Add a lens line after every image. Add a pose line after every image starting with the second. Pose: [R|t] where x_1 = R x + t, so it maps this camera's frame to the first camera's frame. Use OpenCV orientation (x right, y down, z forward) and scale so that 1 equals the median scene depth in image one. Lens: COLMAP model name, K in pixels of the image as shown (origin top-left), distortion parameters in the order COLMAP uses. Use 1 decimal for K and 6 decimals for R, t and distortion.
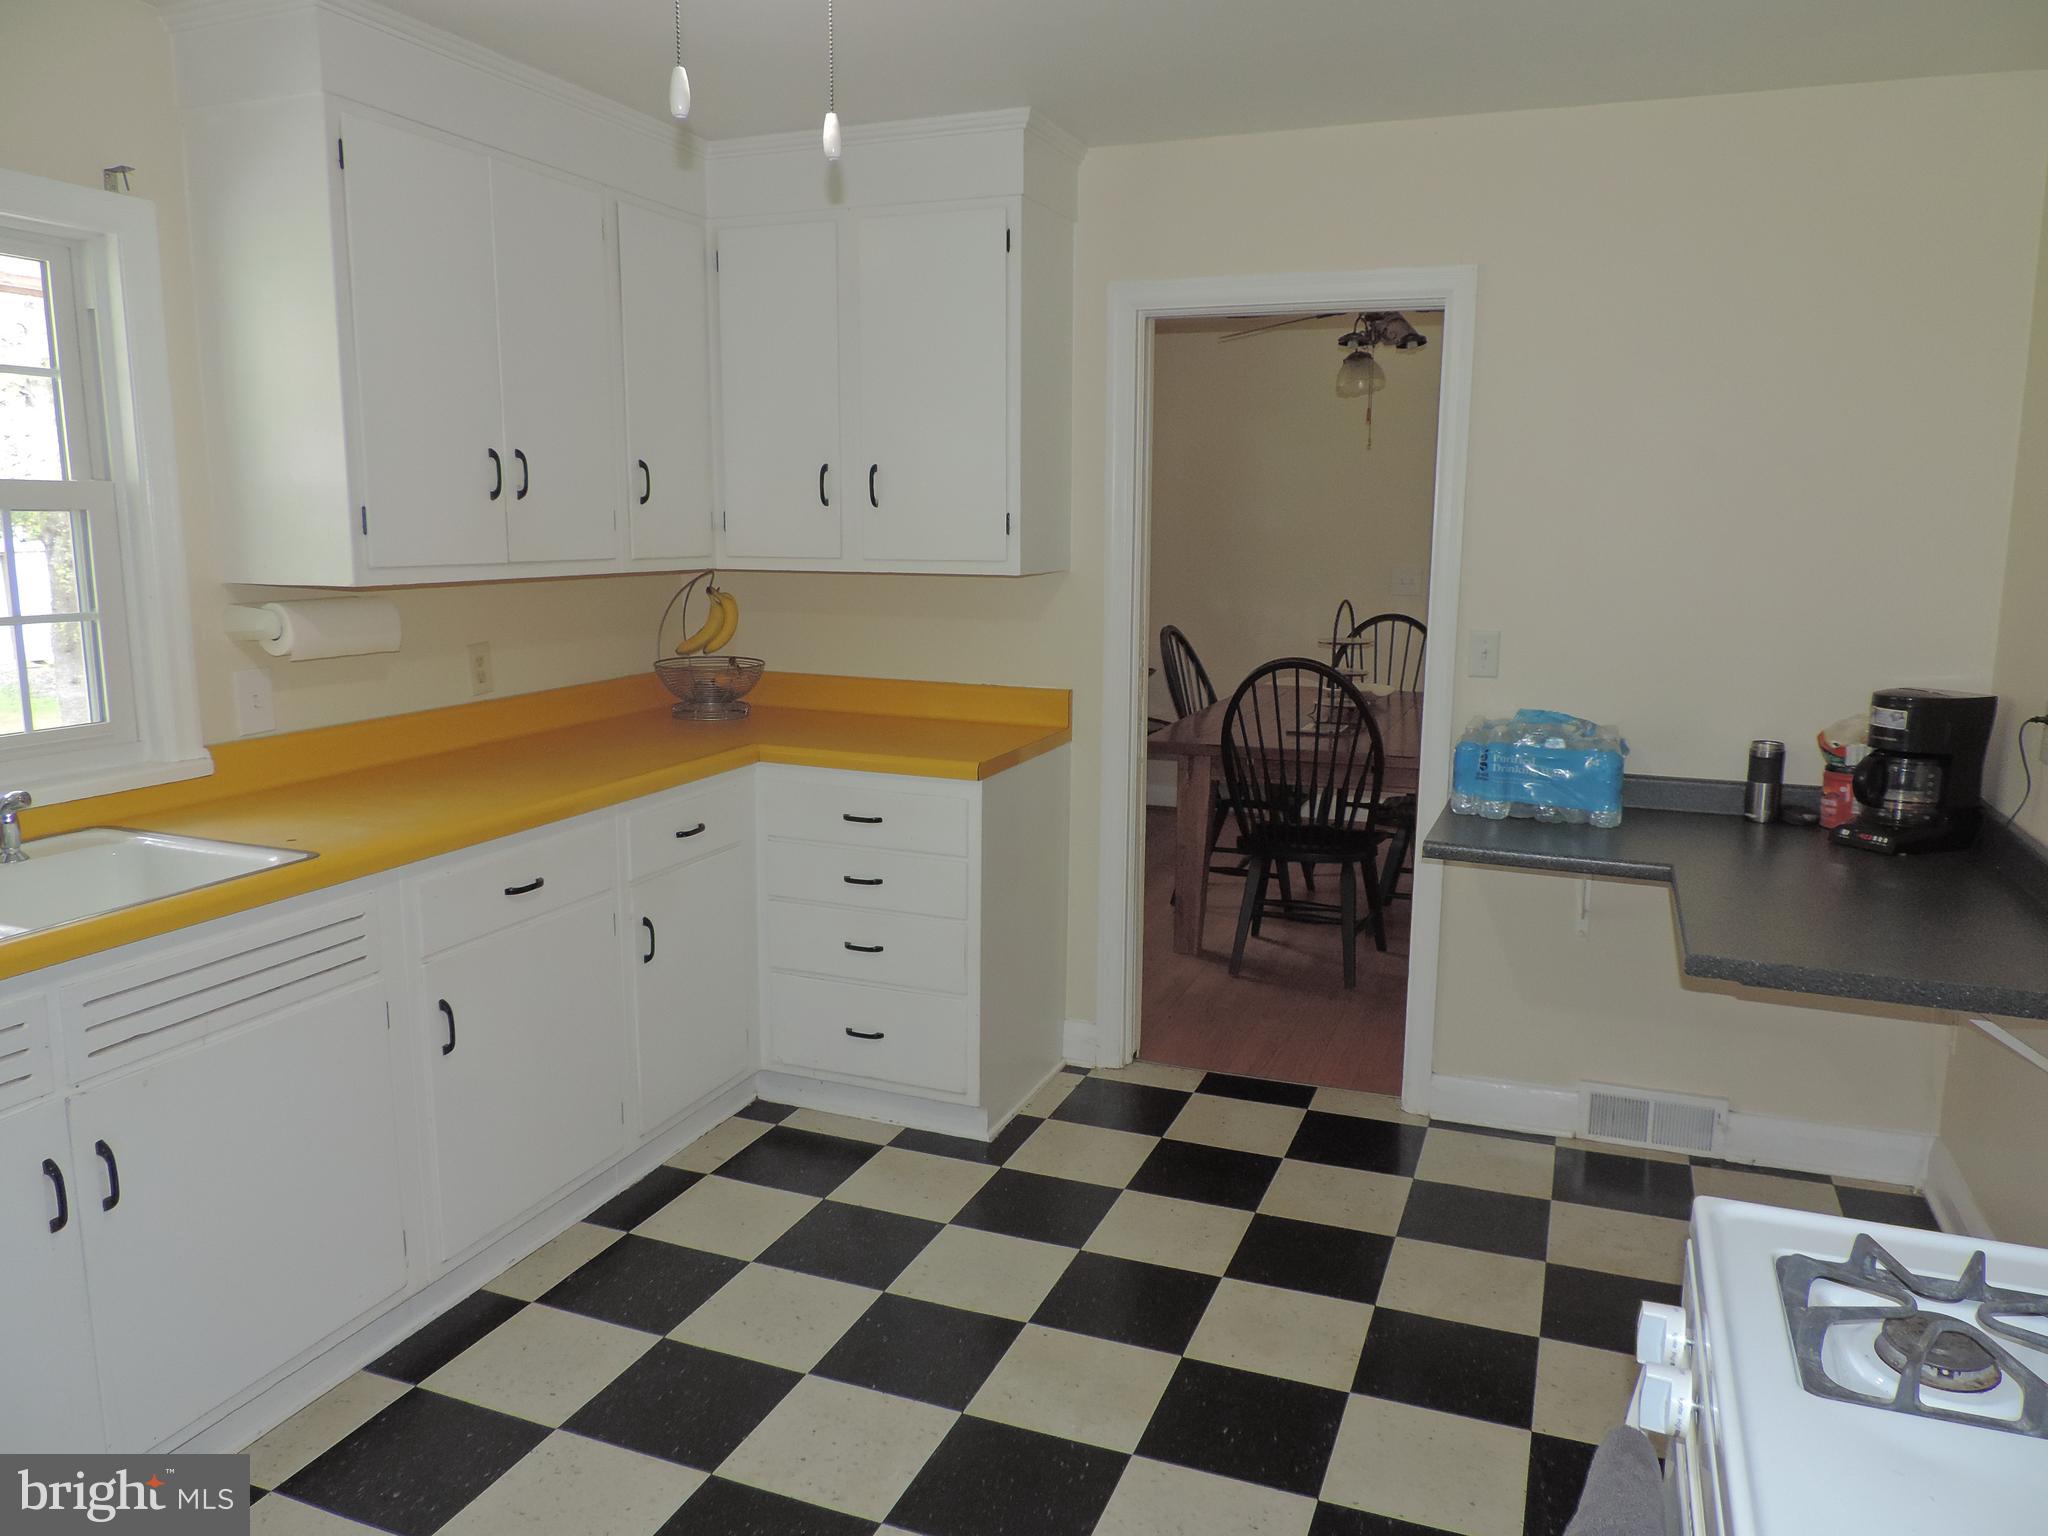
lens RADIAL K [[1461.4, 0, 1023.1], [0, 1461.4, 773.4], [0, 0, 1]] dist [-0.021097, 0.003262]
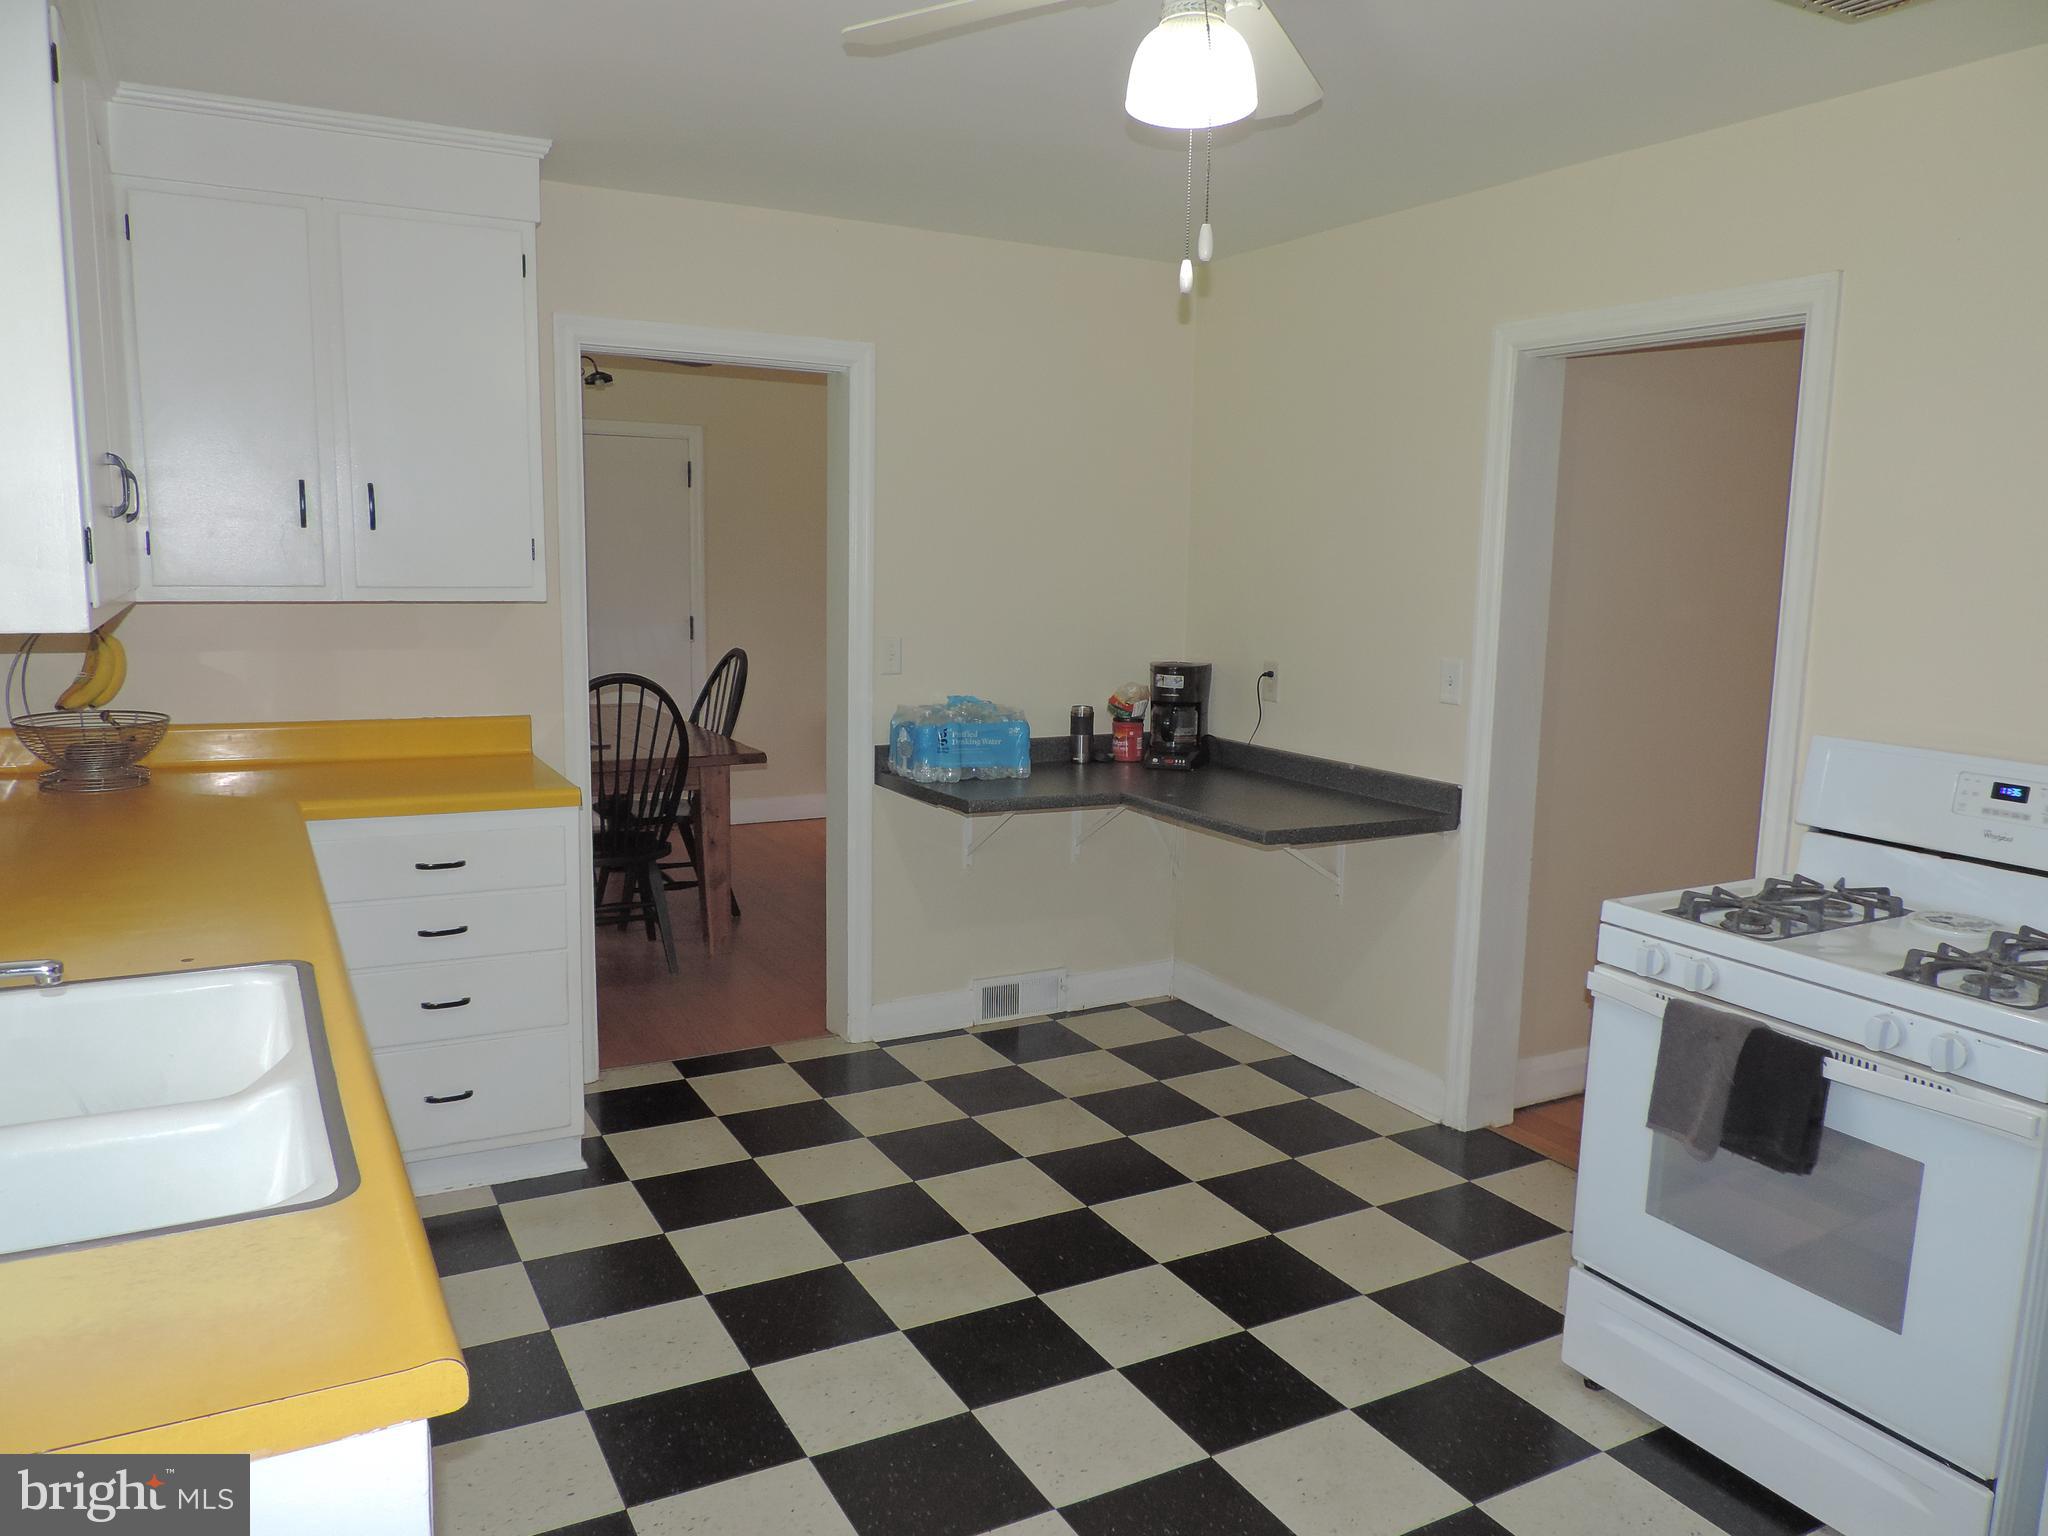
lens RADIAL K [[1461.4, 0, 1025.8], [0, 1461.4, 771.8], [0, 0, 1]] dist [-0.021097, 0.003262]
pose [[0.647209, -0.109935, 0.754344, -0.581085], [0.119279, 0.991962, 0.042226, -0.023638], [-0.752923, 0.062649, 0.655120, 0.110966]]
